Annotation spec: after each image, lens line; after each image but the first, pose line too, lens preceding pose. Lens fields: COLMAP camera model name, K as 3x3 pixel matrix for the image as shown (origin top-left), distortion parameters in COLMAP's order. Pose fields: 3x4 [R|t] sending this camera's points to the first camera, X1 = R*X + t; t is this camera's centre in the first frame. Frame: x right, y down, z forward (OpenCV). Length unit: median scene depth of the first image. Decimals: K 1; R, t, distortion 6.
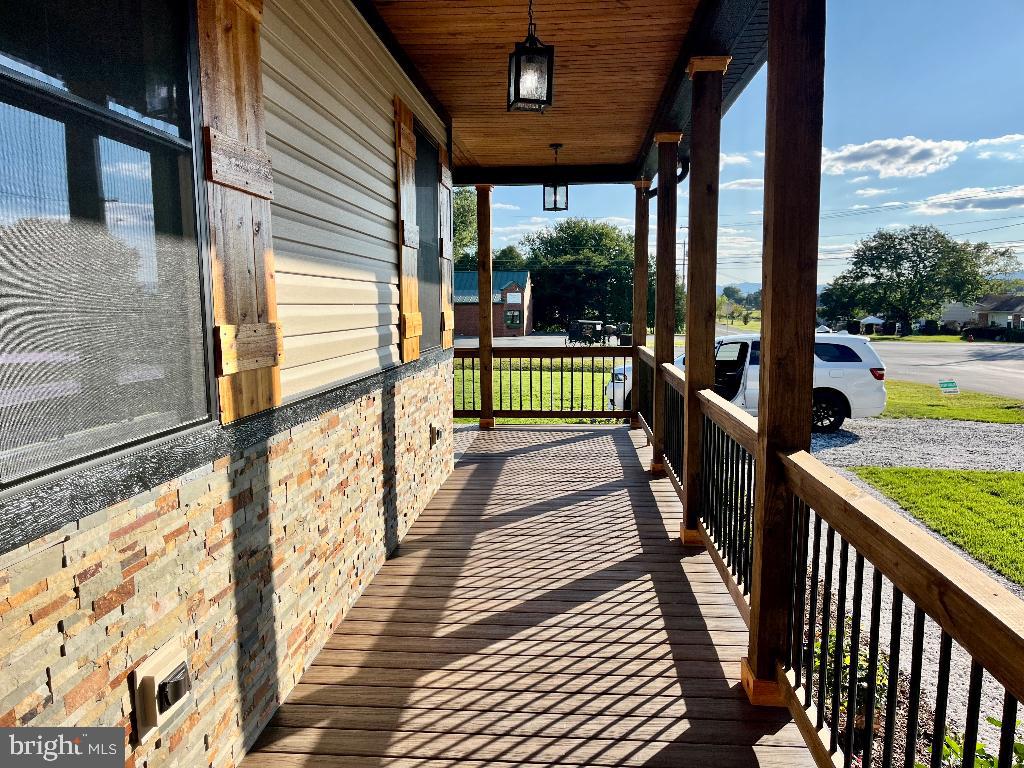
lens RADIAL K [[772.9, 0, 510.5], [0, 772.9, 385.5], [0, 0, 1]] dist [0.058365, -0.075076]
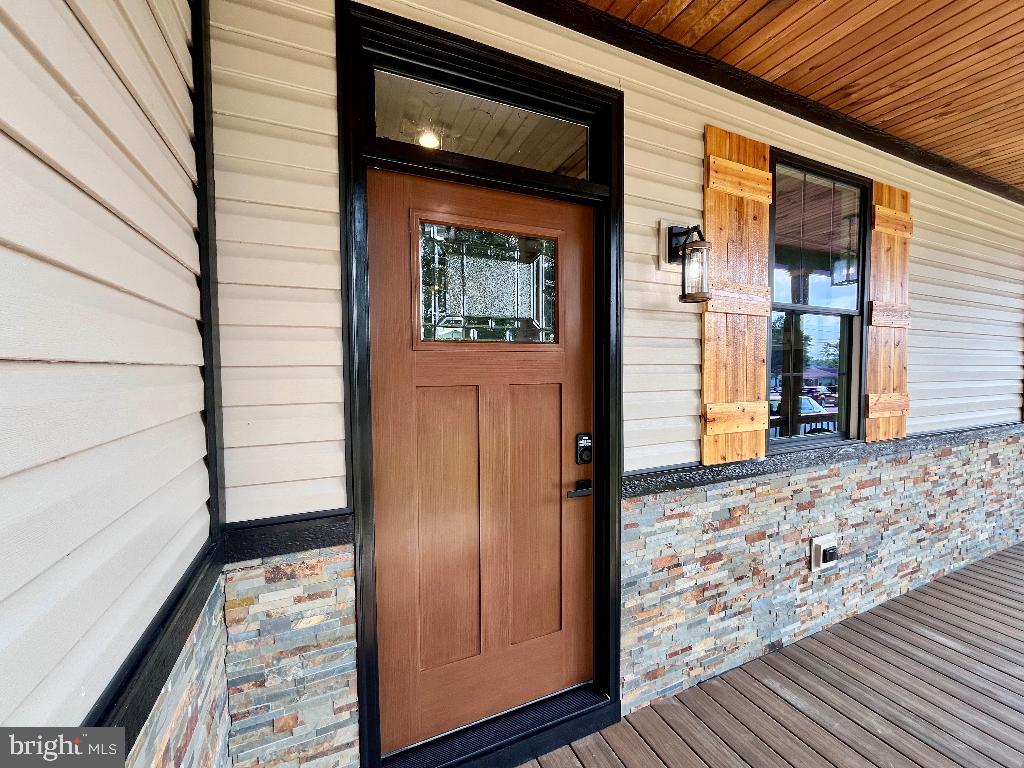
lens RADIAL K [[413.1, 0, 506.6], [0, 413.1, 384.3], [0, 0, 1]] dist [-0.005015, 0.000073]
pose [[0.480615, 0.042849, -0.875884, 0.145824], [-0.094136, 0.995555, -0.002951, -0.012255], [0.871864, 0.083871, 0.482513, -0.445378]]
